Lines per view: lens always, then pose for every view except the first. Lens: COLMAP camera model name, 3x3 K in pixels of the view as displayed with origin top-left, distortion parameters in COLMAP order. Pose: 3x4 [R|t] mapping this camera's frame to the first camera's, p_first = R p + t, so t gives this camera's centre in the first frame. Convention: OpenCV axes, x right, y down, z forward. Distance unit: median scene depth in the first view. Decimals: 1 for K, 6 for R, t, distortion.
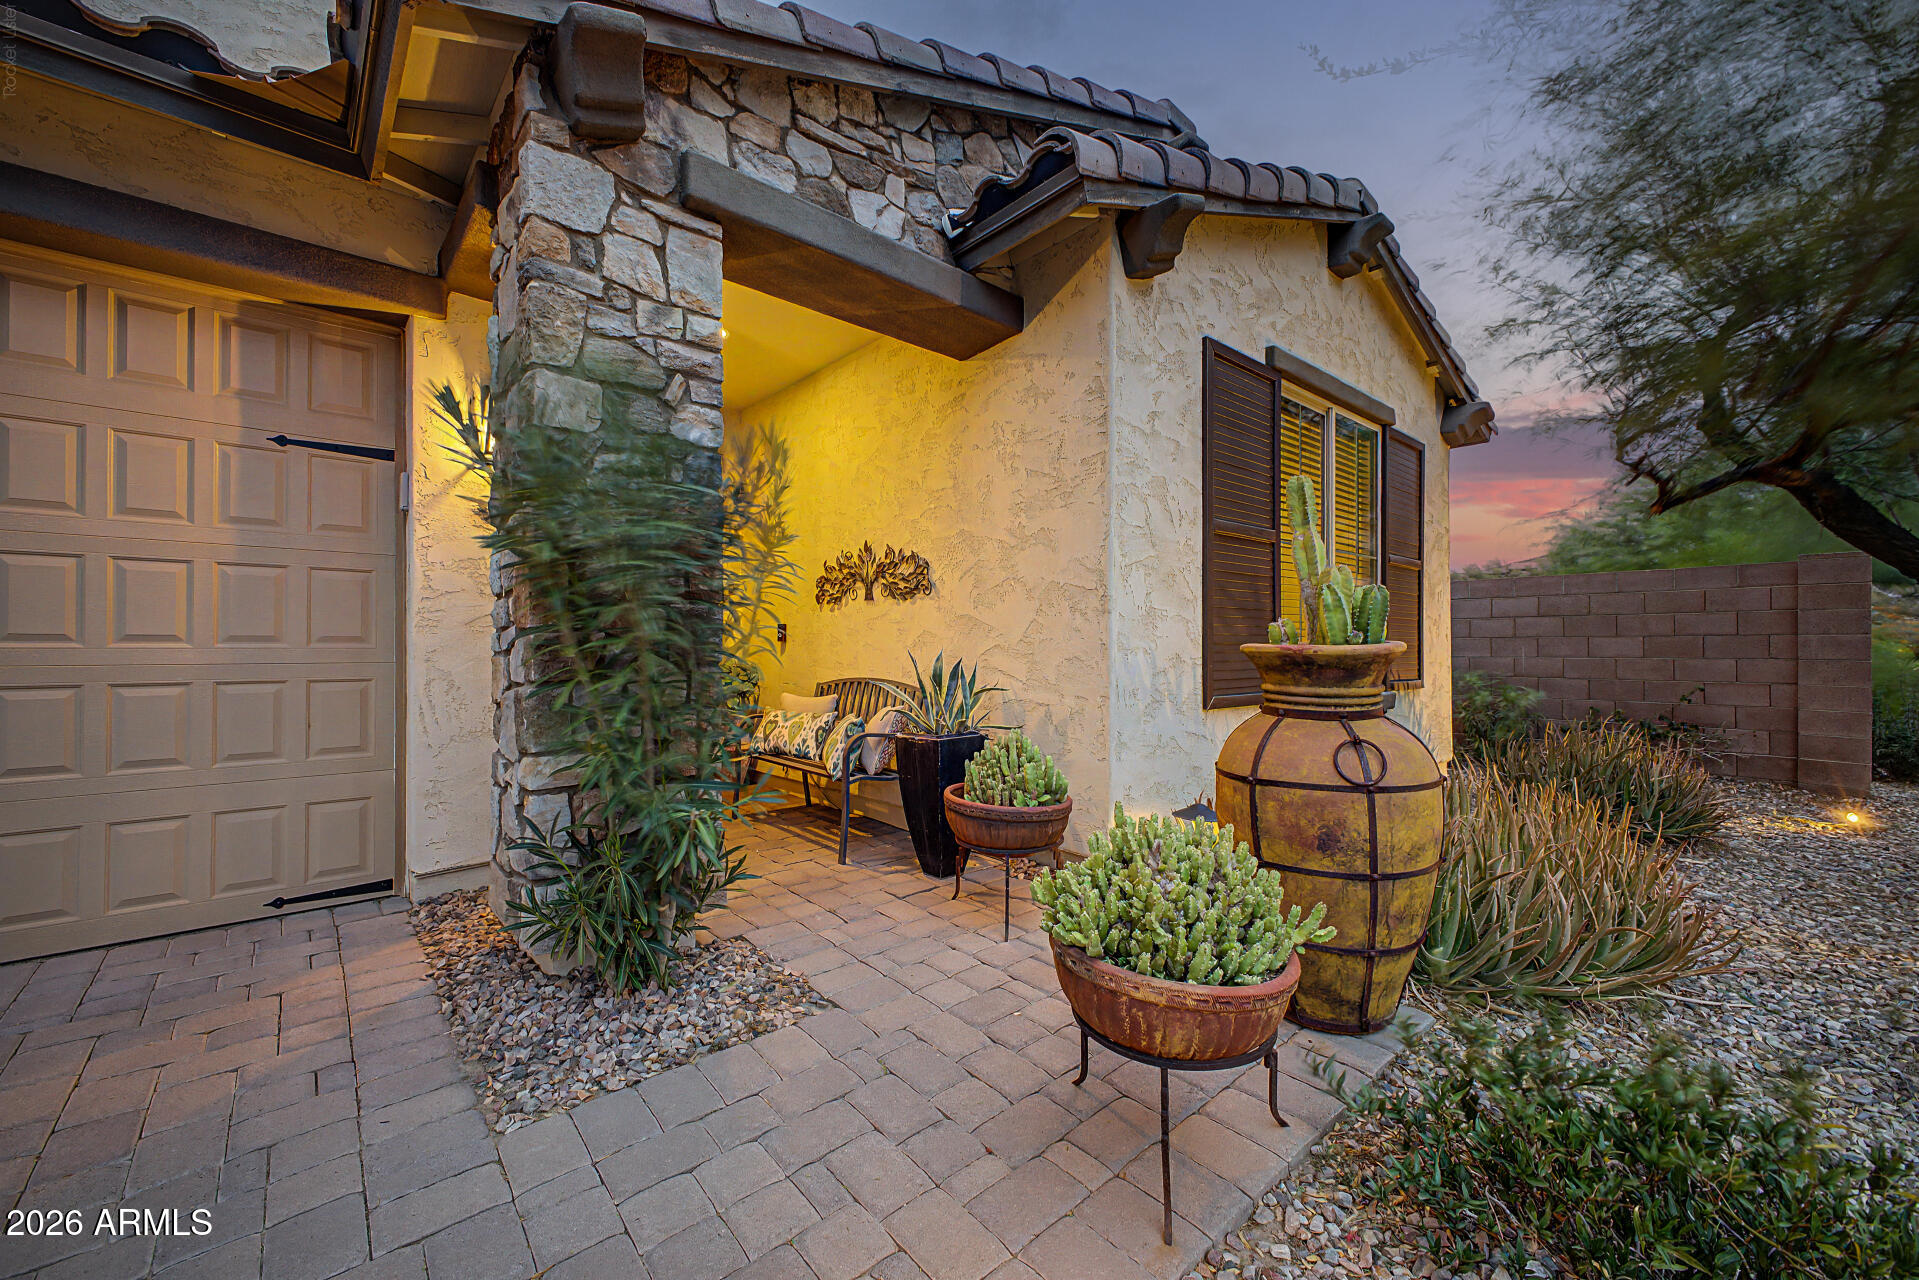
lens RADIAL K [[757.1, 0, 959.5], [0, 757.1, 640.0], [0, 0, 1]] dist [0.002540, -0.000156]
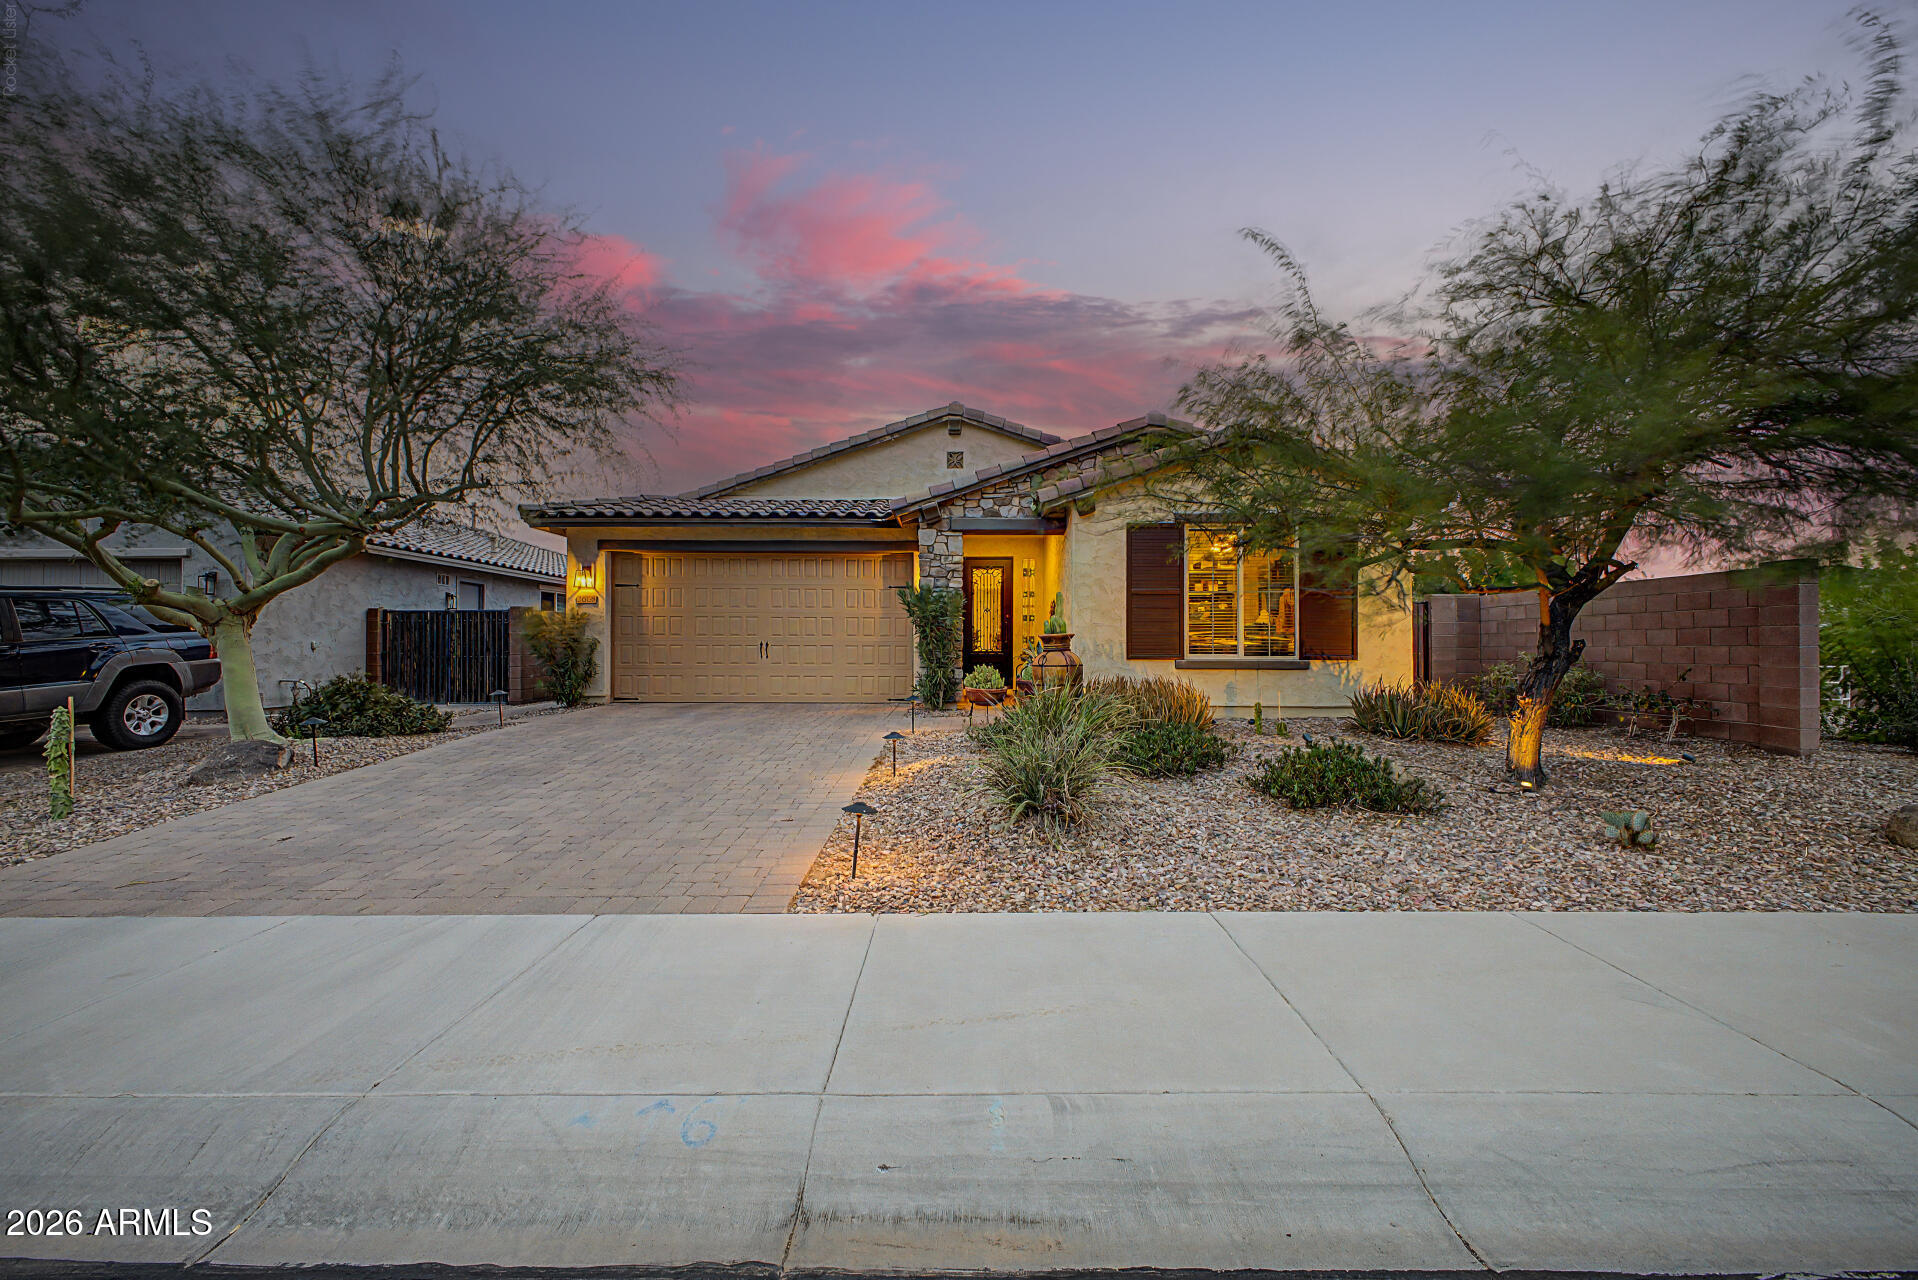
lens RADIAL K [[759.2, 0, 965.3], [0, 759.2, 642.9], [0, 0, 1]] dist [0.016591, -0.000056]
pose [[0.751026, -0.002037, -0.660270, 1.815505], [0.002814, 0.999996, 0.000115, 0.032139], [0.660267, -0.001945, 0.751029, -1.550387]]
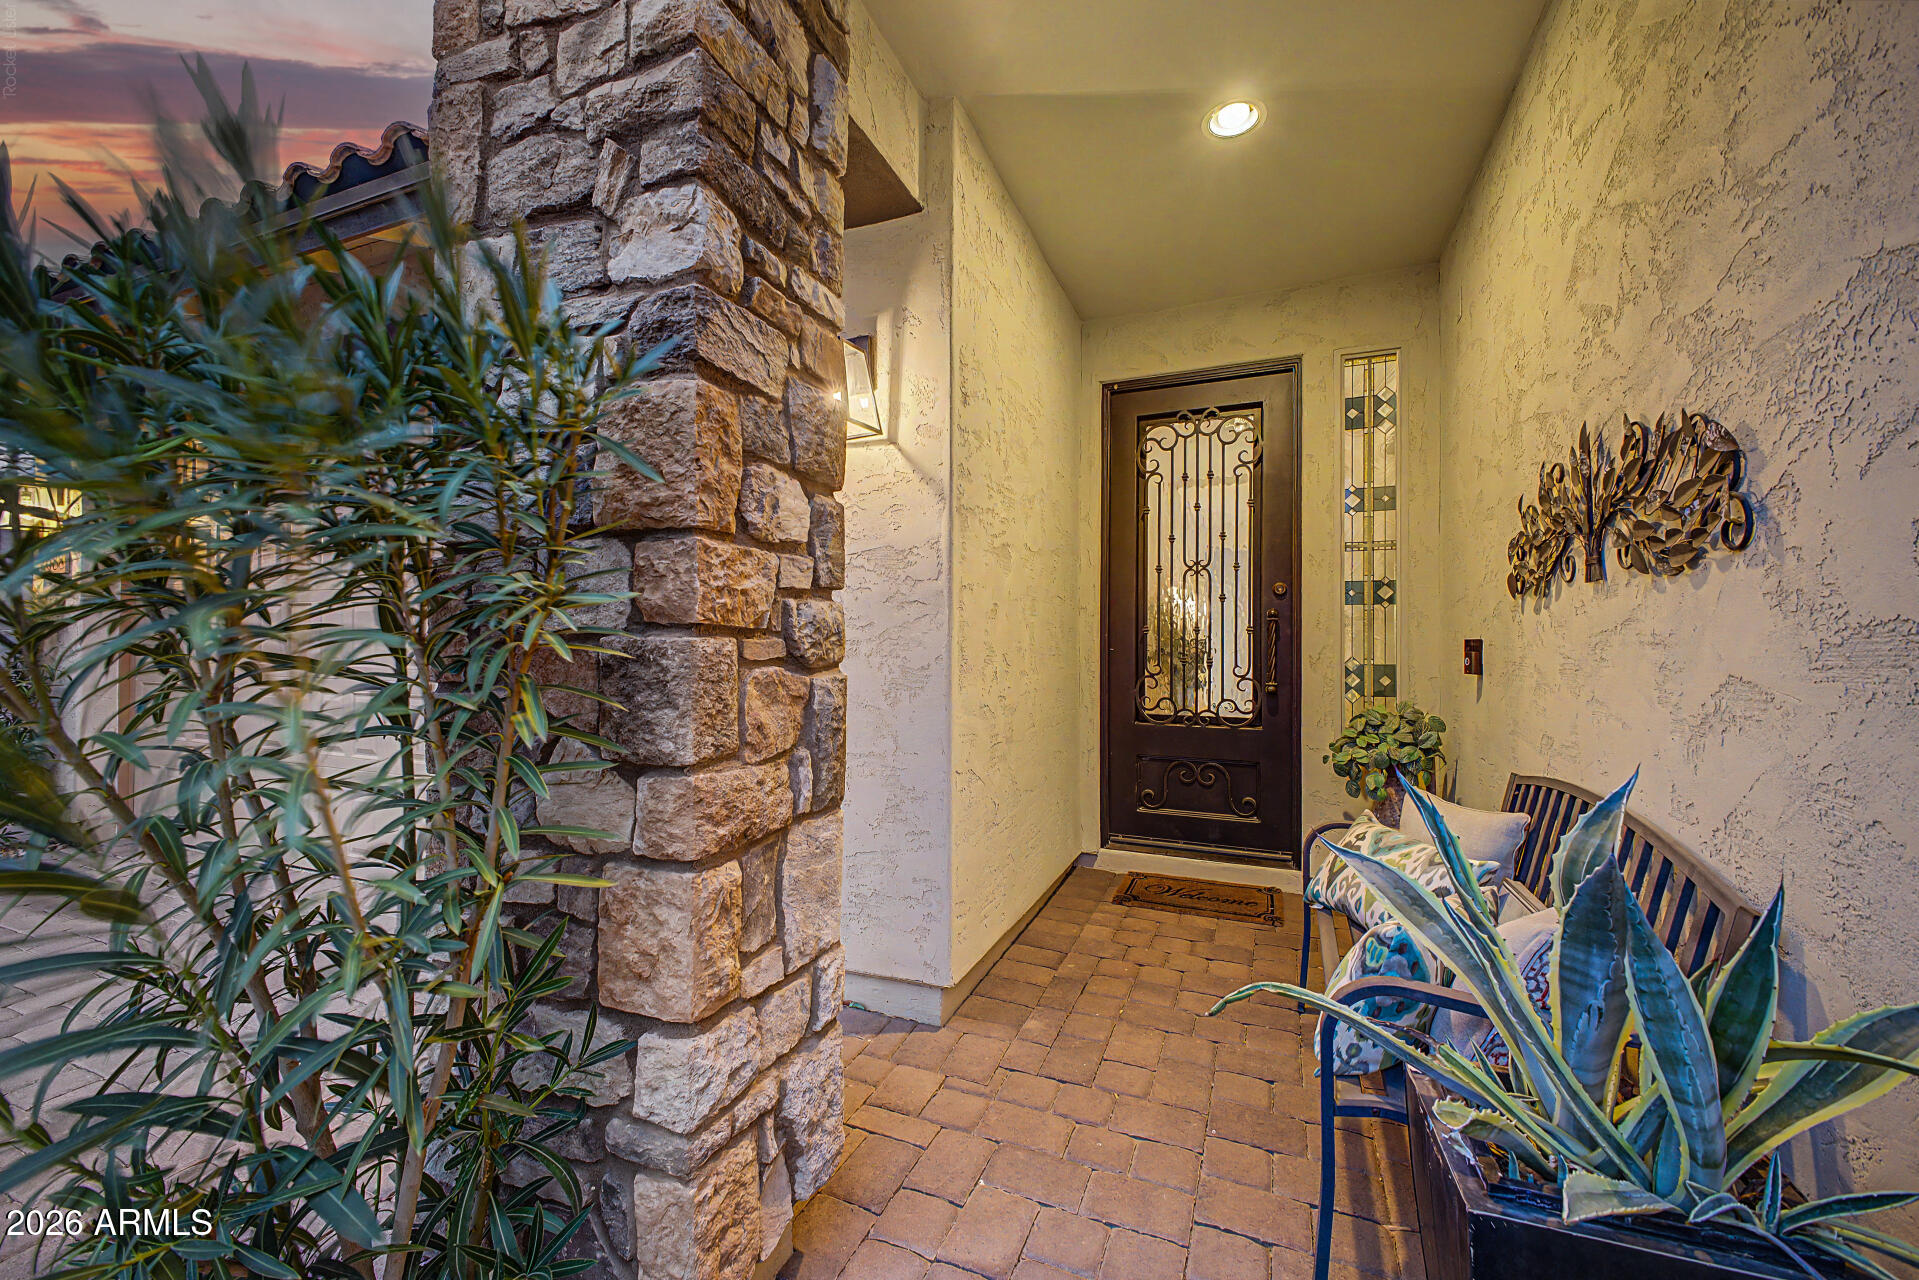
lens RADIAL K [[767.5, 0, 966.7], [0, 767.5, 634.6], [0, 0, 1]] dist [0.014568, -0.000162]
pose [[0.441858, -0.012794, -0.896994, 0.110283], [0.004703, 0.999918, -0.011946, -0.030728], [0.897073, 0.001060, 0.441881, 0.733321]]
